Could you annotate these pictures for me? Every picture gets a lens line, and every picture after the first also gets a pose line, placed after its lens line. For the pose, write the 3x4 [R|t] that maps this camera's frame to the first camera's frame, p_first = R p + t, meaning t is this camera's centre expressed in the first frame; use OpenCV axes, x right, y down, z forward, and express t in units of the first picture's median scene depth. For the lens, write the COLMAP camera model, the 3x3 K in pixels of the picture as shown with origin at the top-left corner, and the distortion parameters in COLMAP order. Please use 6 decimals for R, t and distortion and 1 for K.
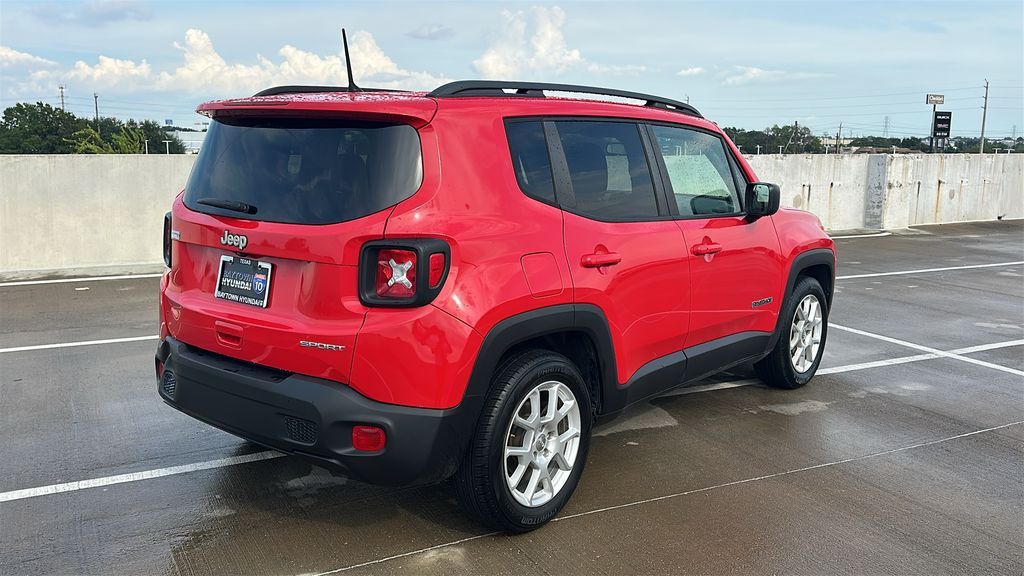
lens RADIAL K [[900.5, 0, 500.1], [0, 900.5, 289.7], [0, 0, 1]] dist [0.115299, -0.150747]
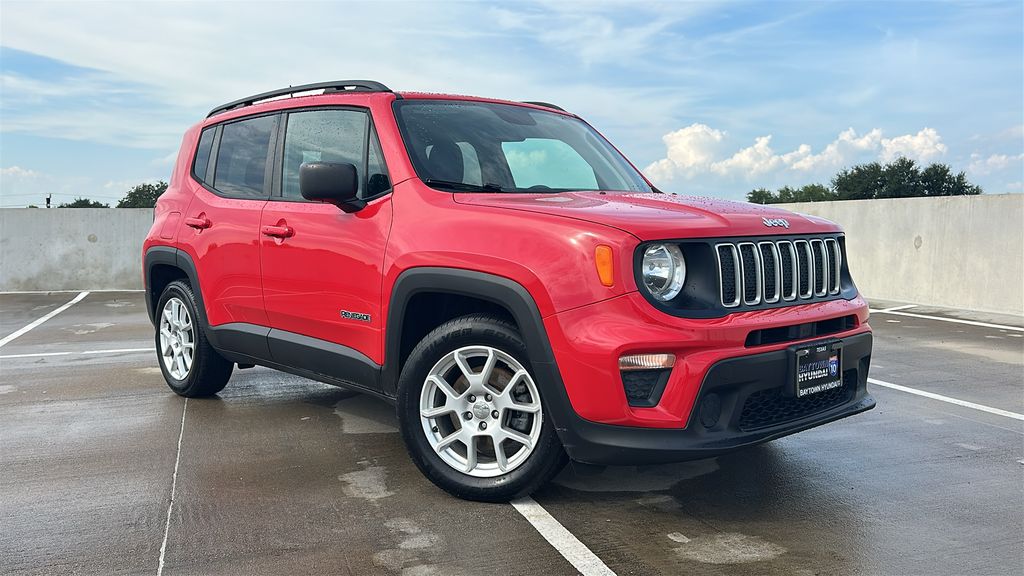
lens RADIAL K [[934.5, 0, 553.0], [0, 934.5, 311.9], [0, 0, 1]] dist [0.003839, -0.000514]
pose [[-0.184108, 0.075335, -0.980015, 0.583896], [-0.158638, 0.981709, 0.105267, -0.055826], [0.970020, 0.174848, -0.168789, 0.739776]]
